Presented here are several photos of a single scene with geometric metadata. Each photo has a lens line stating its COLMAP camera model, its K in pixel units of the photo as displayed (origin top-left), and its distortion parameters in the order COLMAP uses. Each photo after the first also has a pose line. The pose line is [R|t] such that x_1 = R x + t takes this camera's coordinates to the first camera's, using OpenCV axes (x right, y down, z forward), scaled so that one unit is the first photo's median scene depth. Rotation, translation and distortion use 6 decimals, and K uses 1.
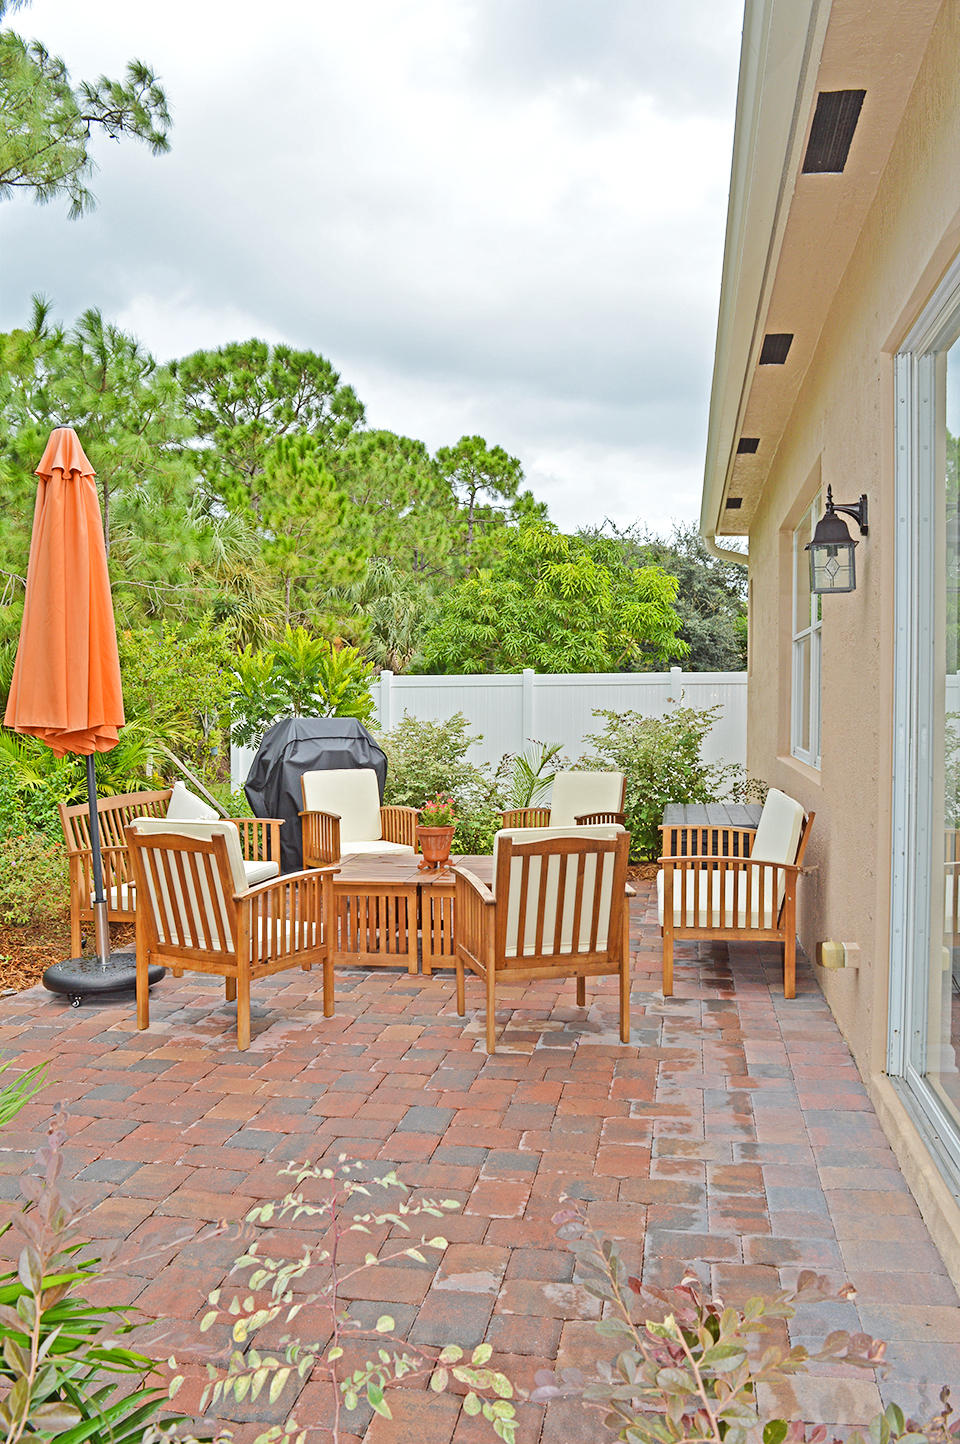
lens RADIAL K [[1144.0, 0, 489.5], [0, 1144.0, 722.4], [0, 0, 1]] dist [-0.078086, 0.031020]
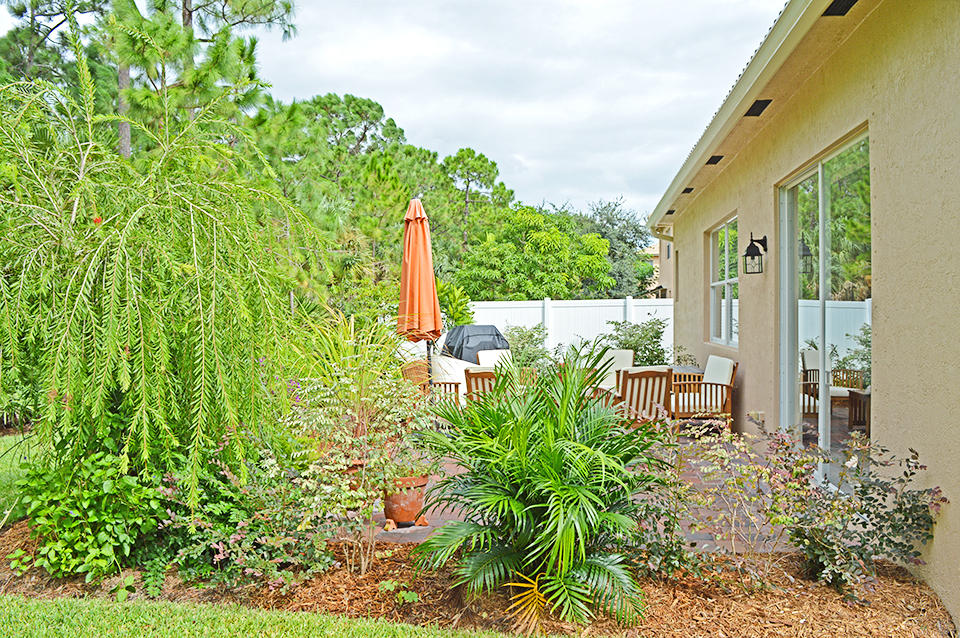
lens RADIAL K [[760.5, 0, 474.2], [0, 760.5, 318.9], [0, 0, 1]] dist [-0.078086, 0.031020]
pose [[0.999734, -0.010762, 0.020416, -0.056750], [0.011023, 0.999858, -0.012748, 0.000425], [-0.020276, 0.012969, 0.999710, -0.107329]]
